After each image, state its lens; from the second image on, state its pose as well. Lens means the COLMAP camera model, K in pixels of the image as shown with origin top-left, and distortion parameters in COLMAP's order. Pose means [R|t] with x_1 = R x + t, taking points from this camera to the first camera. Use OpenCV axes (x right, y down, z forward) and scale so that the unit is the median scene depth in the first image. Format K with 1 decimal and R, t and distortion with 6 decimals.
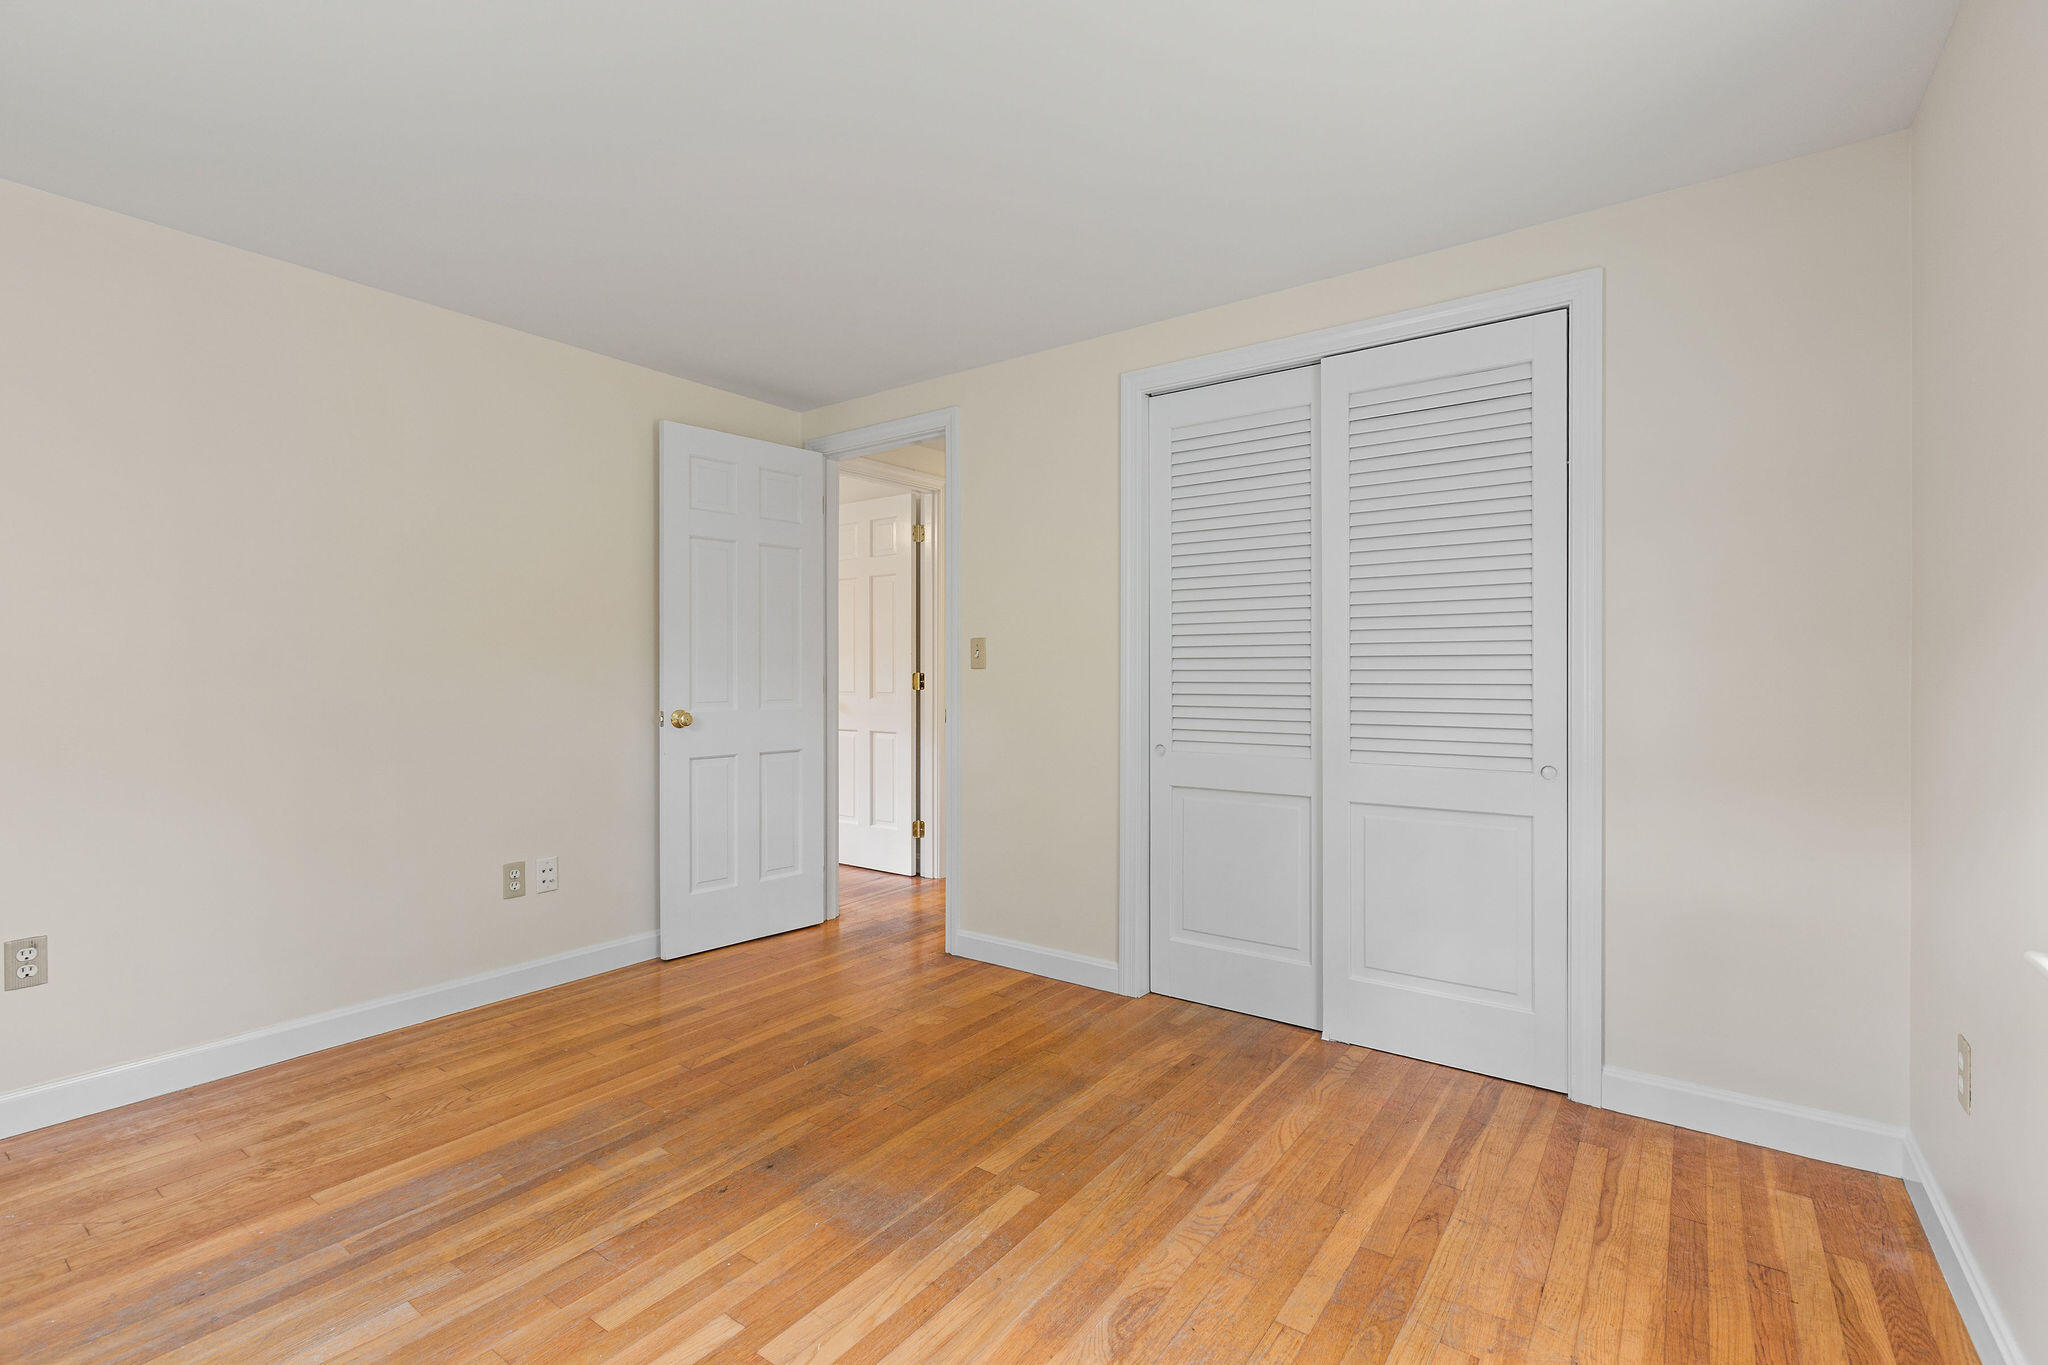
lens RADIAL K [[916.5, 0, 1013.6], [0, 916.5, 676.7], [0, 0, 1]] dist [0.002084, -0.000289]
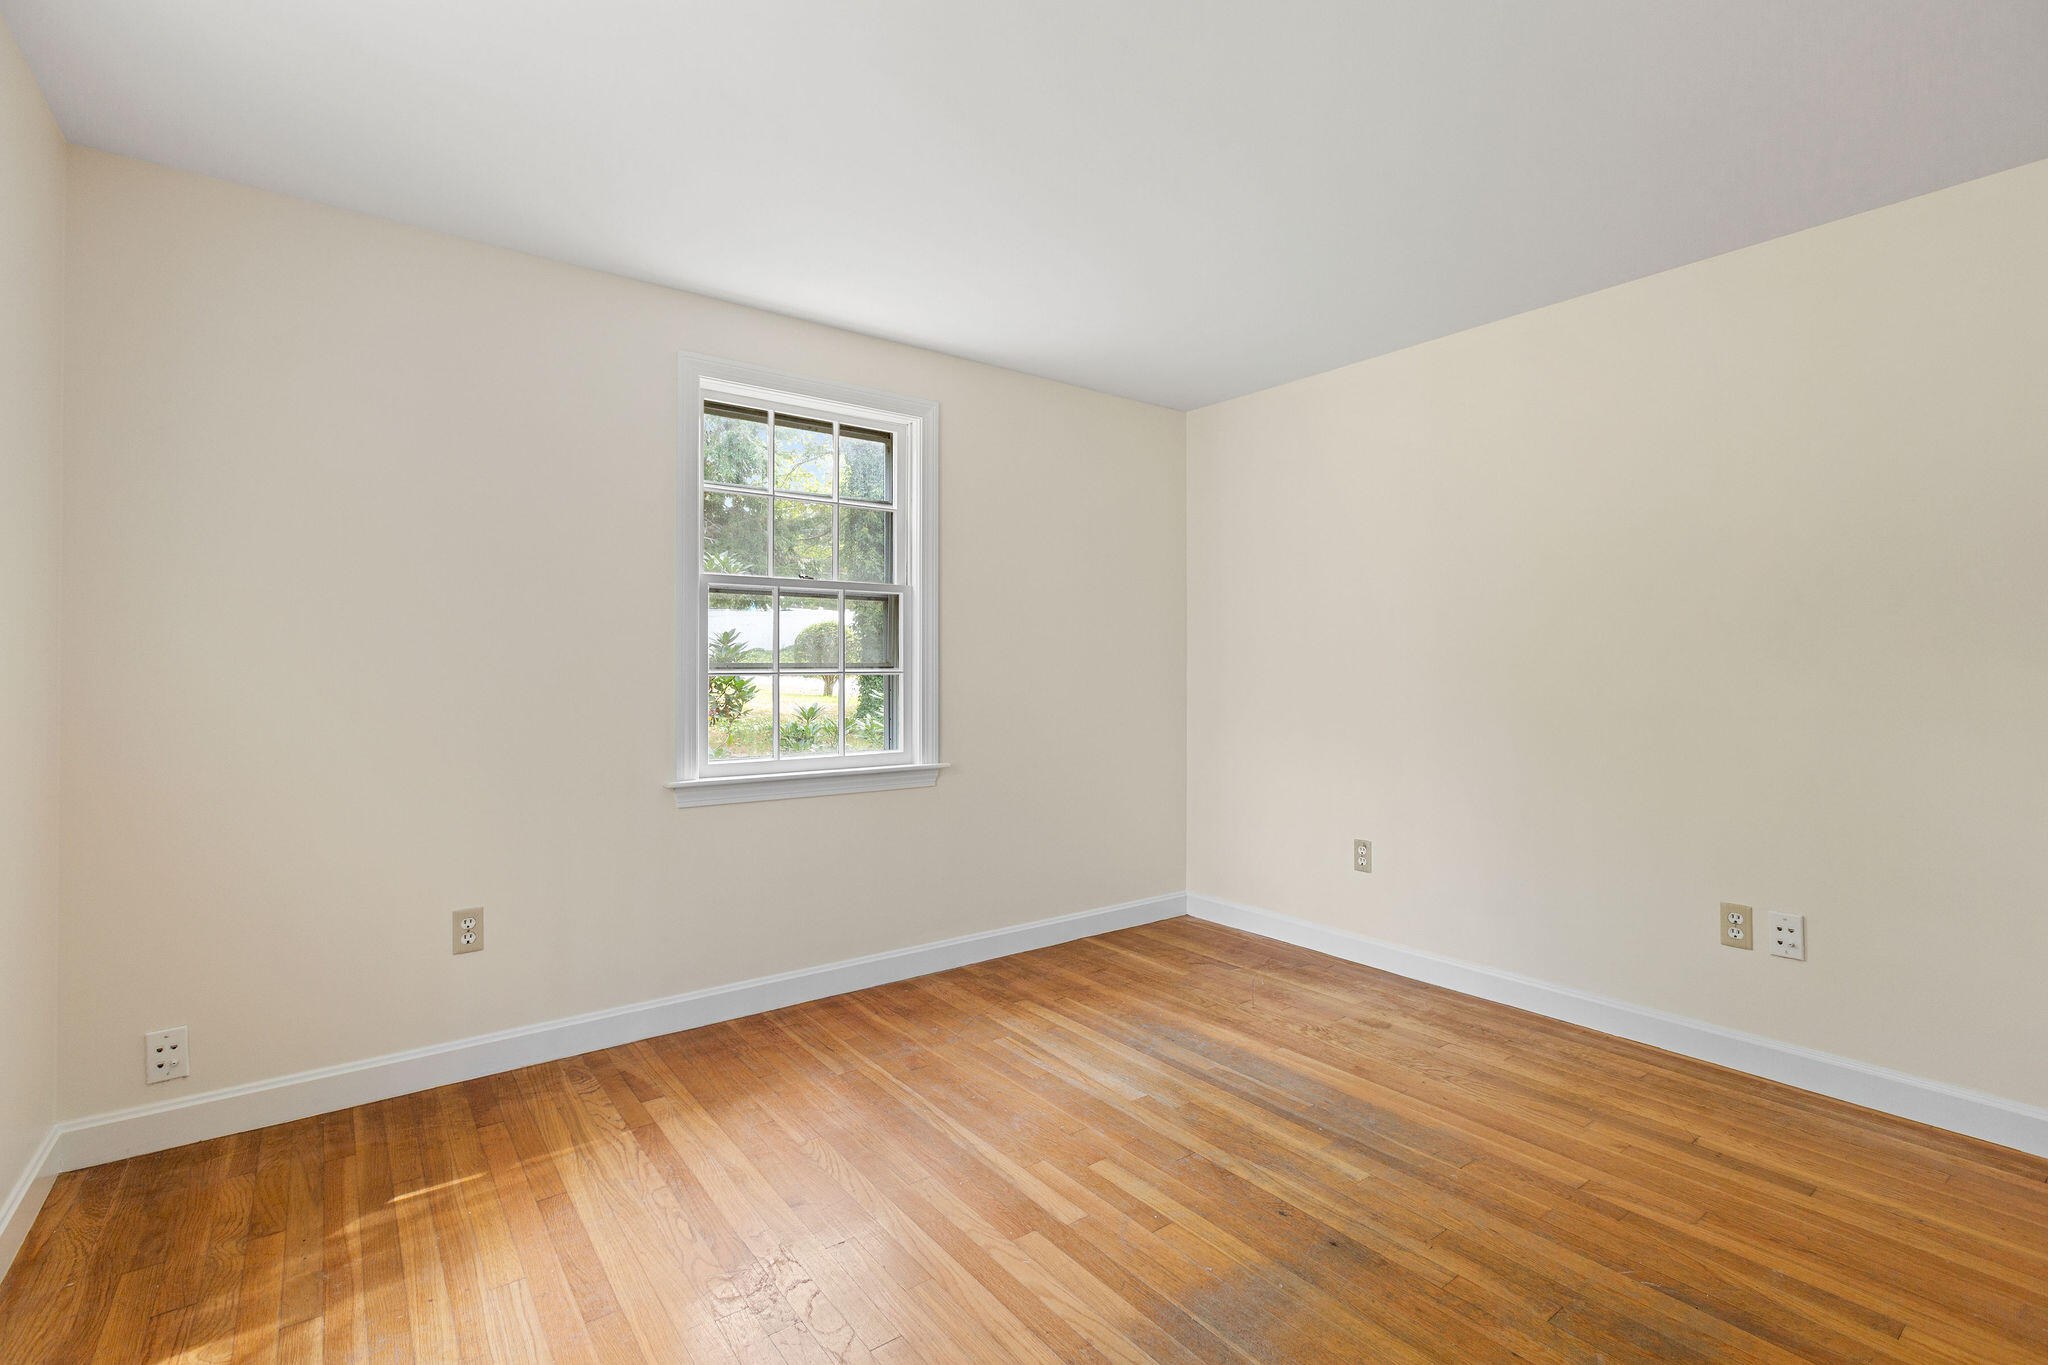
lens RADIAL K [[916.5, 0, 1013.6], [0, 916.5, 676.7], [0, 0, 1]] dist [0.002084, -0.000289]
pose [[-0.290159, 0.005708, -0.956961, 0.600321], [-0.002538, 0.999974, 0.006735, -0.004016], [0.956975, 0.004383, -0.290137, 0.894749]]
